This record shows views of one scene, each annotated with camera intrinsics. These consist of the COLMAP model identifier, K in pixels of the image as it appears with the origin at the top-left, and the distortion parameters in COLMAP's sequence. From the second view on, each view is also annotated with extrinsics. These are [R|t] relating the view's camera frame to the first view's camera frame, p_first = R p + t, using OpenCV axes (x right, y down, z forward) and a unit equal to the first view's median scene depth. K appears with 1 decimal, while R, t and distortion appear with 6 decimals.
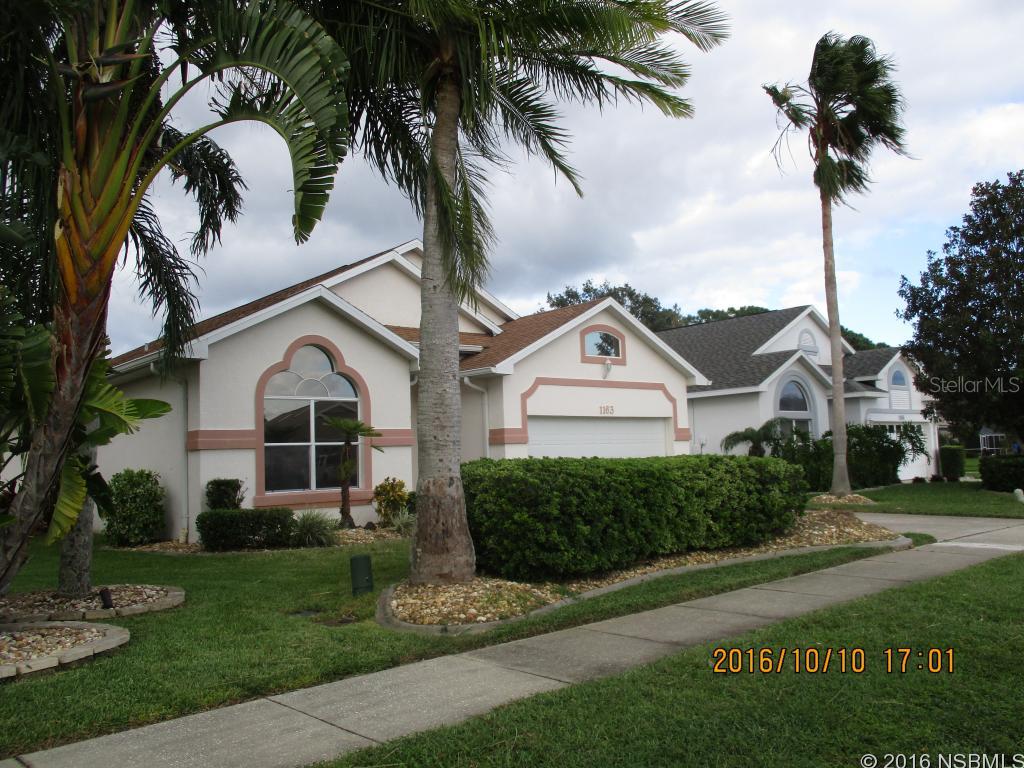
lens RADIAL K [[839.9, 0, 511.9], [0, 839.9, 384.1], [0, 0, 1]] dist [-0.005291, -0.000559]
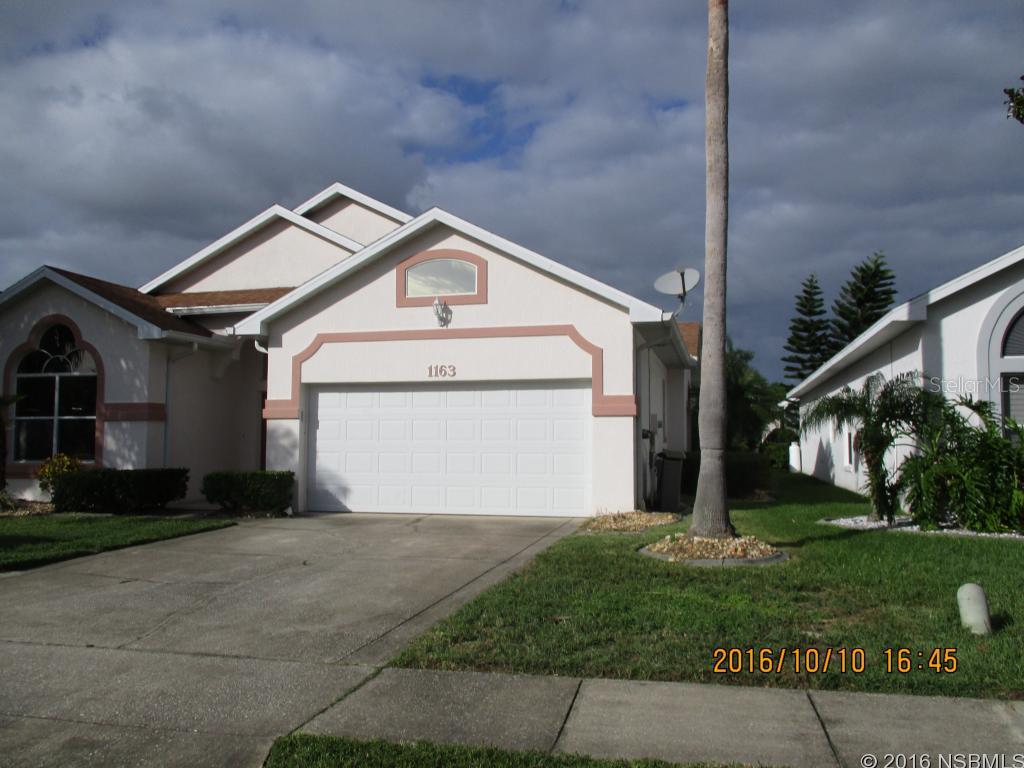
lens RADIAL K [[839.9, 0, 511.9], [0, 839.9, 384.7], [0, 0, 1]] dist [-0.005291, -0.000559]
pose [[0.584550, -0.011684, -0.811273, 0.713283], [0.060187, 0.997766, 0.028997, 0.025245], [0.809122, -0.065778, 0.583947, 0.638250]]
